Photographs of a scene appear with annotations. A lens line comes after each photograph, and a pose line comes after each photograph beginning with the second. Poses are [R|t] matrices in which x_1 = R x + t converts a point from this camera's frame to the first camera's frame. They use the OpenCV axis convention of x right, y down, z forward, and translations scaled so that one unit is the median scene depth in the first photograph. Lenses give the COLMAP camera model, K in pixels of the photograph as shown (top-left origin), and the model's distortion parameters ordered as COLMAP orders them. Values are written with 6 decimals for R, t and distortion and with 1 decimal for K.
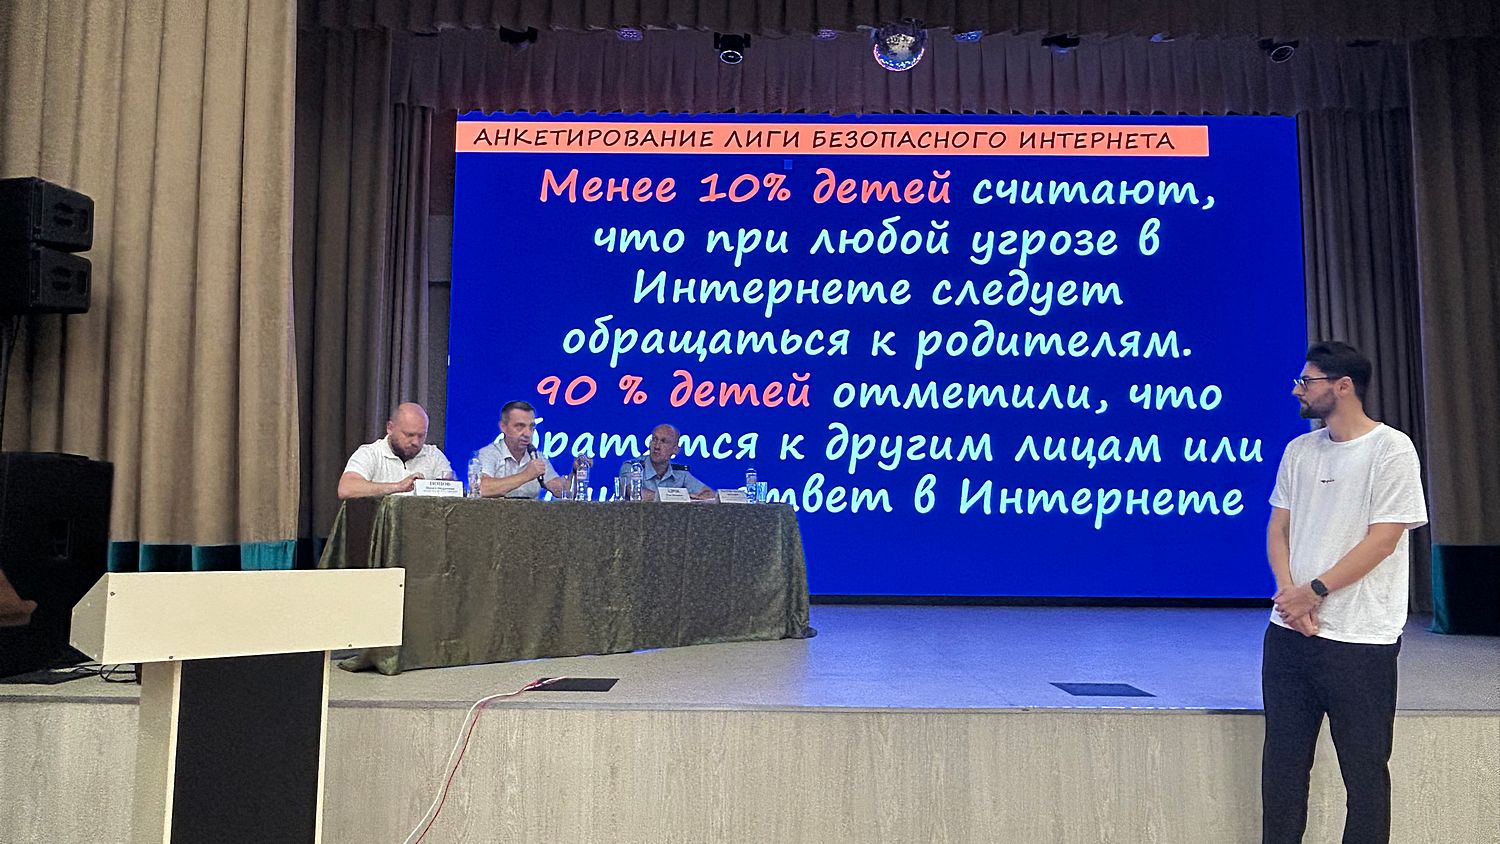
lens RADIAL K [[985.7, 0, 750.0], [0, 985.7, 422.0], [0, 0, 1]] dist [-0.003800, 0.000585]
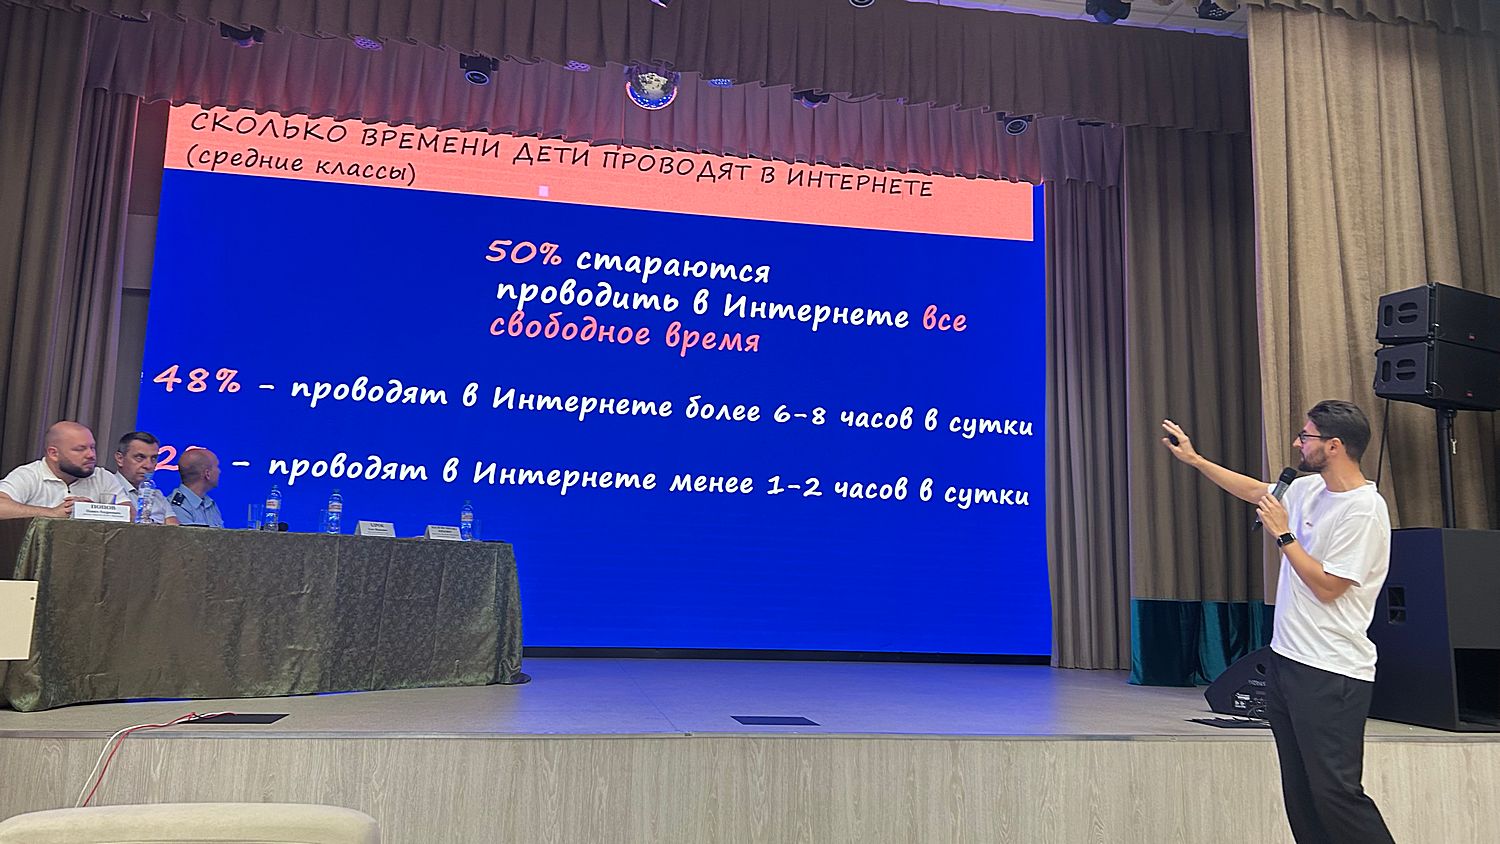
lens RADIAL K [[1120.2, 0, 750.2], [0, 1120.2, 410.7], [0, 0, 1]] dist [0.050467, -0.049598]
pose [[0.983141, 0.045683, 0.177048, 0.087120], [-0.035926, 0.997674, -0.057932, 0.010009], [-0.179283, 0.050594, 0.982496, -0.157469]]
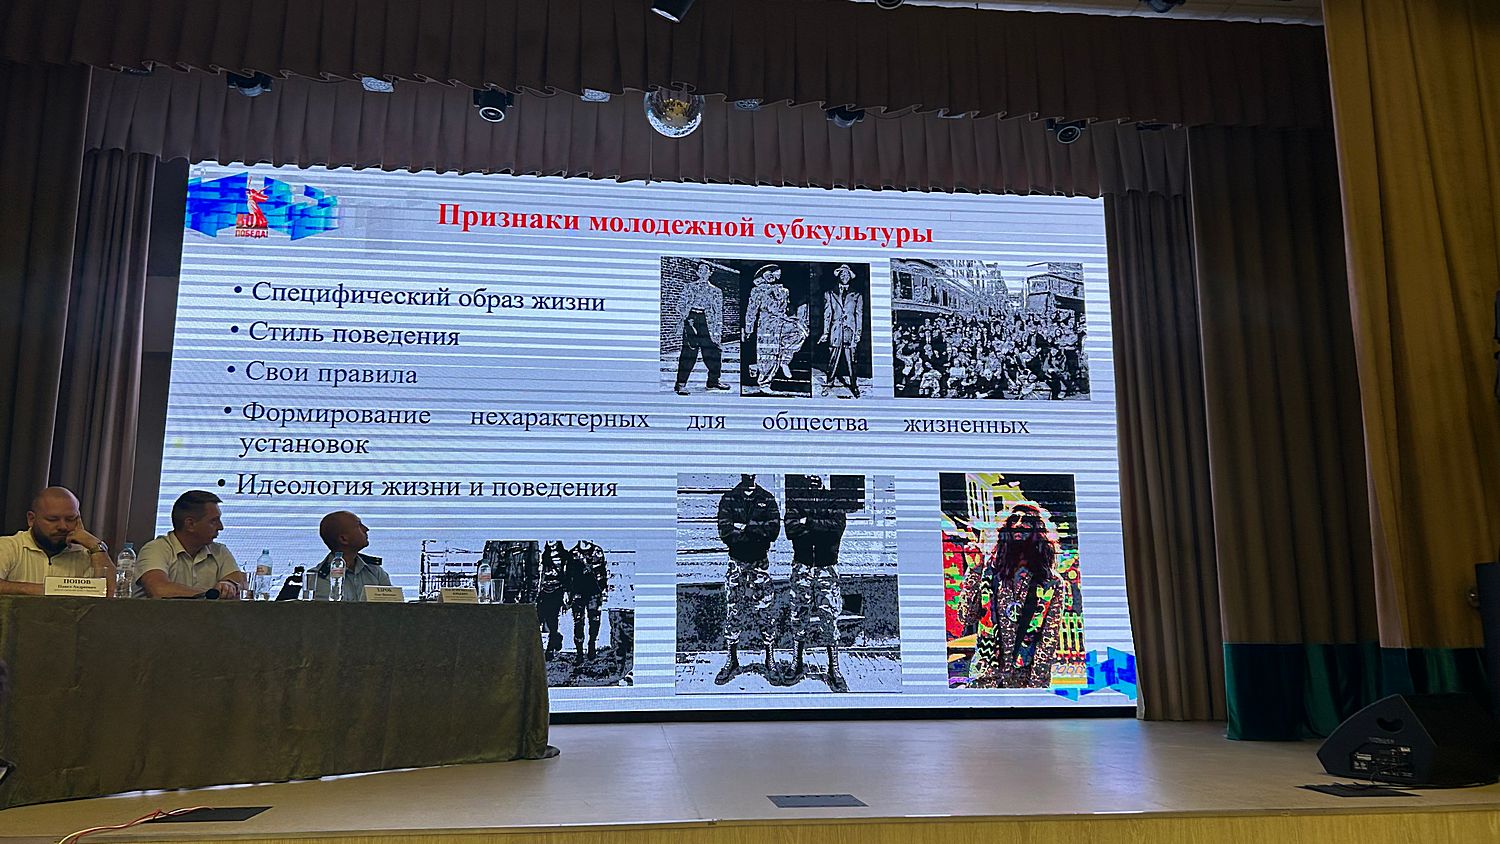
lens RADIAL K [[1116.4, 0, 753.5], [0, 1116.4, 421.9], [0, 0, 1]] dist [0.041490, -0.034357]
pose [[0.992948, 0.010739, 0.118063, 0.143184], [-0.000058, 0.995932, -0.090105, 0.011517], [-0.118550, 0.089463, 0.988910, -0.048122]]
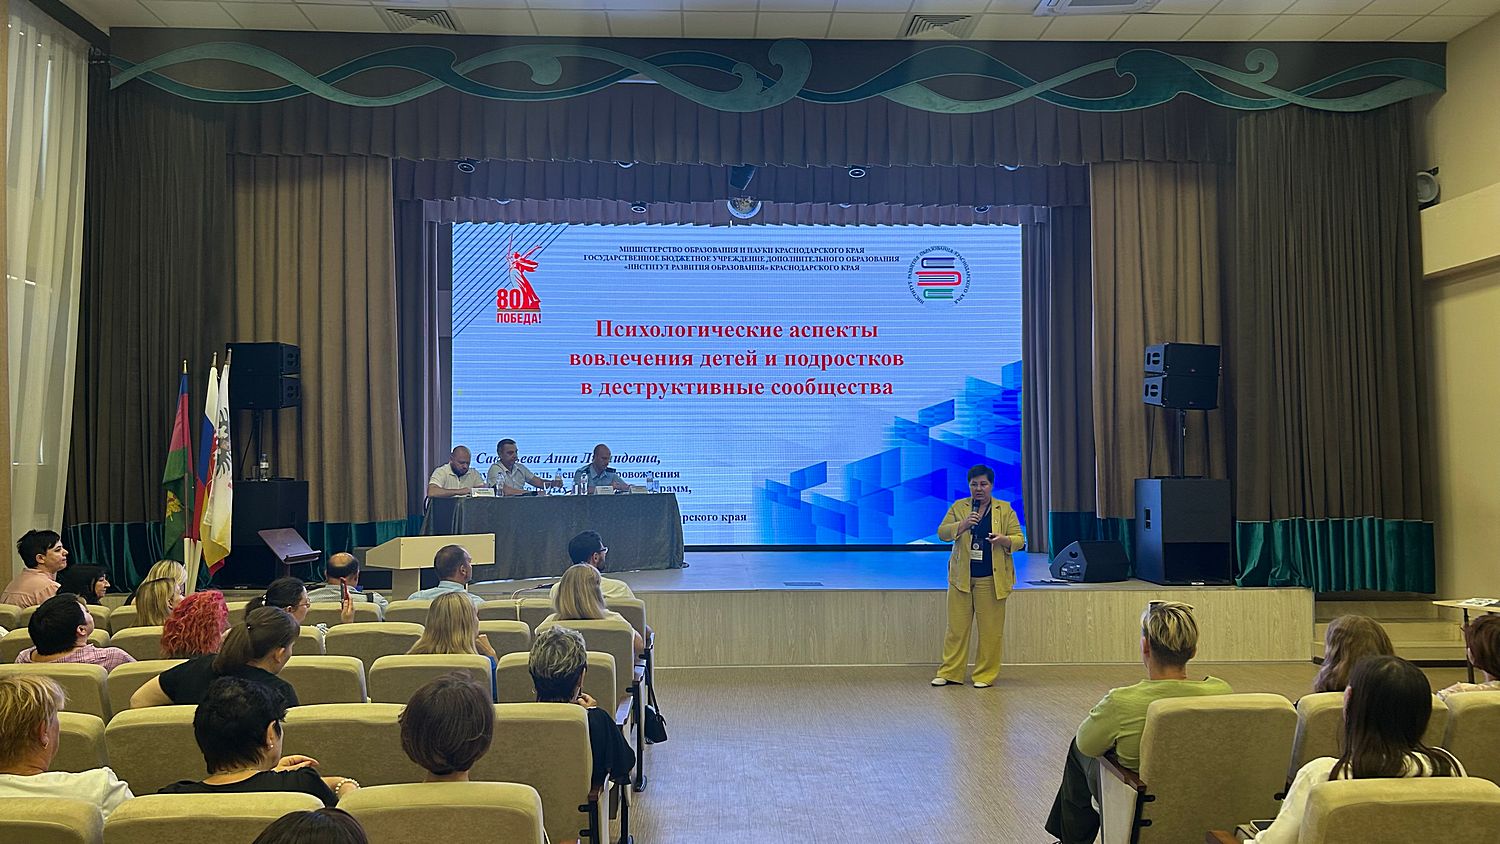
lens RADIAL K [[1145.7, 0, 764.1], [0, 1145.7, 424.8], [0, 0, 1]] dist [0.072995, -0.001054]
pose [[0.998766, -0.007674, 0.049065, 0.125856], [0.004556, 0.997981, 0.063350, -0.199031], [-0.049452, -0.063048, 0.996785, -1.238377]]
